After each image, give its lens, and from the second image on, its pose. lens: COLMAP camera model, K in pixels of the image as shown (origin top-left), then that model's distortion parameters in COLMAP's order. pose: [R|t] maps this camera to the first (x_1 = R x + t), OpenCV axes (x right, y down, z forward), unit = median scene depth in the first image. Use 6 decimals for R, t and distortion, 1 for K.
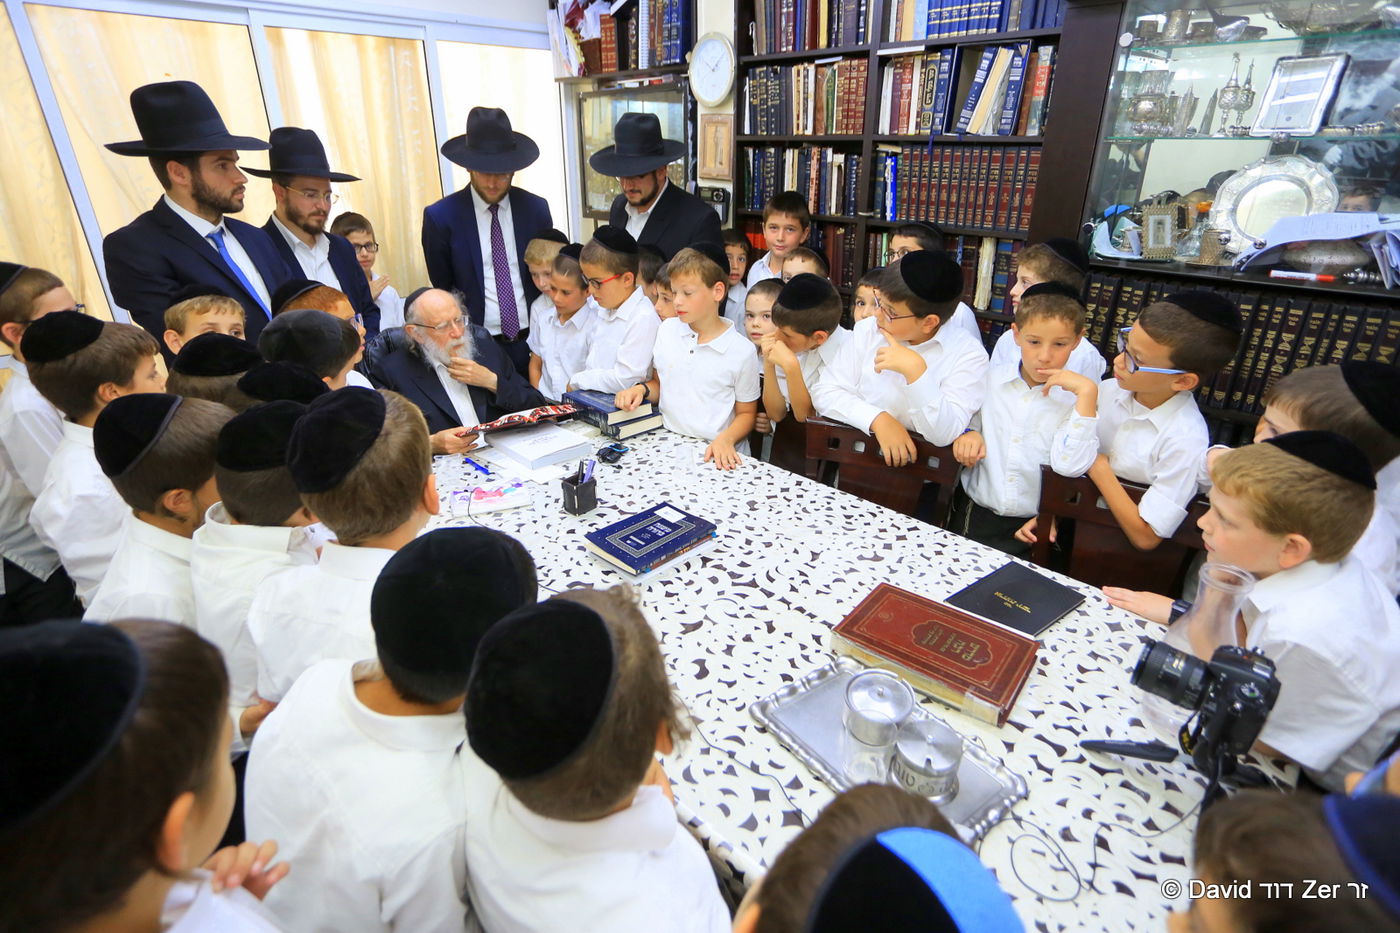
lens RADIAL K [[710.0, 0, 723.9], [0, 710.0, 457.4], [0, 0, 1]] dist [-0.042256, 0.012383]
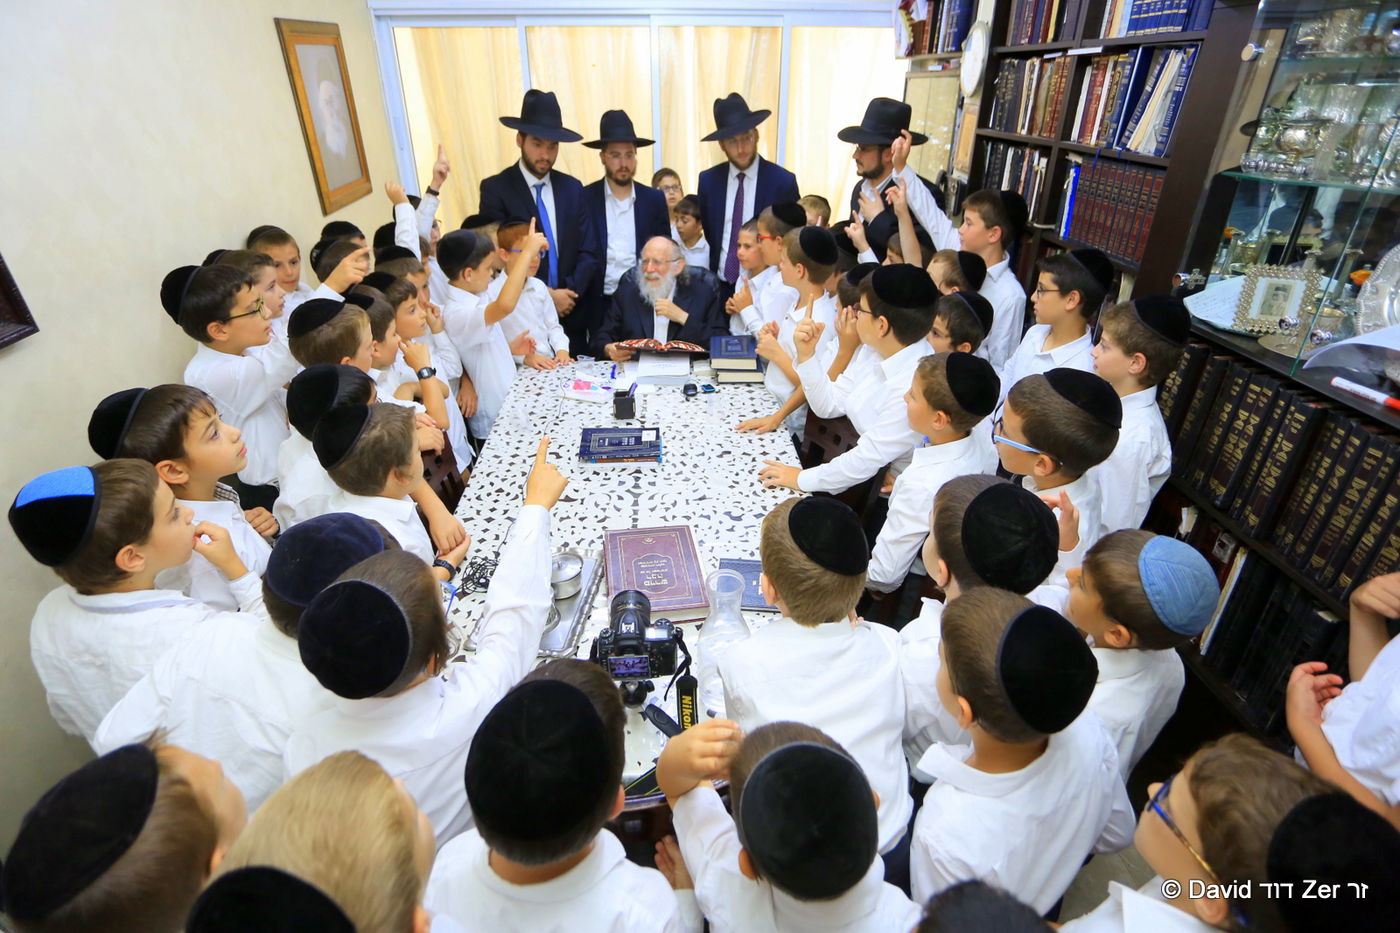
lens RADIAL K [[710.0, 0, 721.8], [0, 710.0, 471.0], [0, 0, 1]] dist [-0.042256, 0.012383]
pose [[0.743643, 0.330404, -0.581230, 0.566763], [-0.278035, 0.943444, 0.180581, -0.093773], [0.608023, 0.027315, 0.793449, 0.014131]]
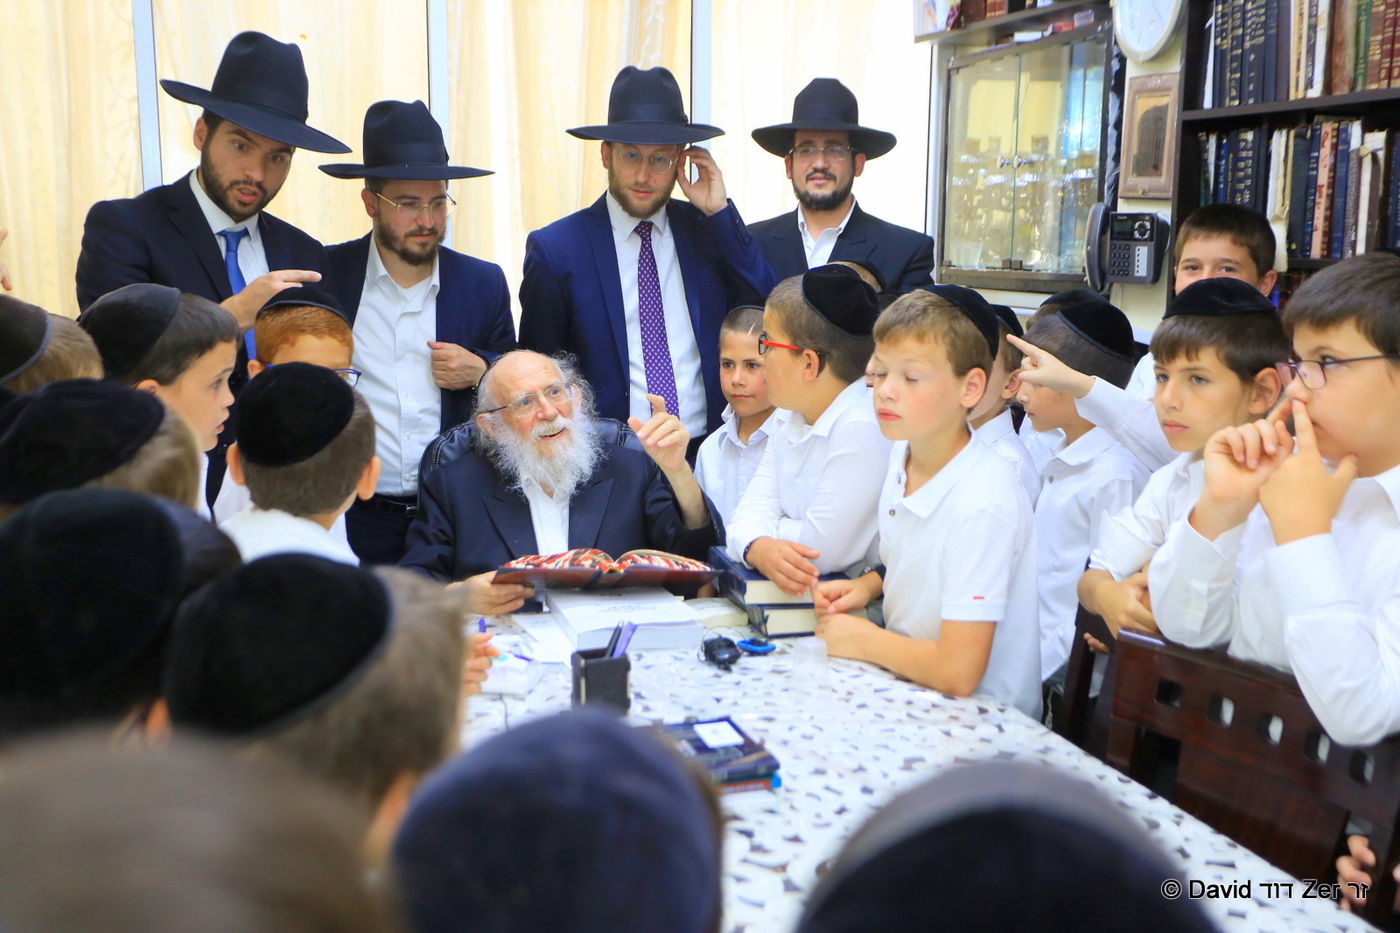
lens RADIAL K [[1546.1, 0, 742.3], [0, 1546.1, 427.7], [0, 0, 1]] dist [0.136155, 0.000000]
pose [[0.891967, 0.065479, -0.447333, 0.295132], [-0.188333, 0.953332, -0.235986, 0.089998], [0.411004, 0.294739, 0.862673, -0.022799]]
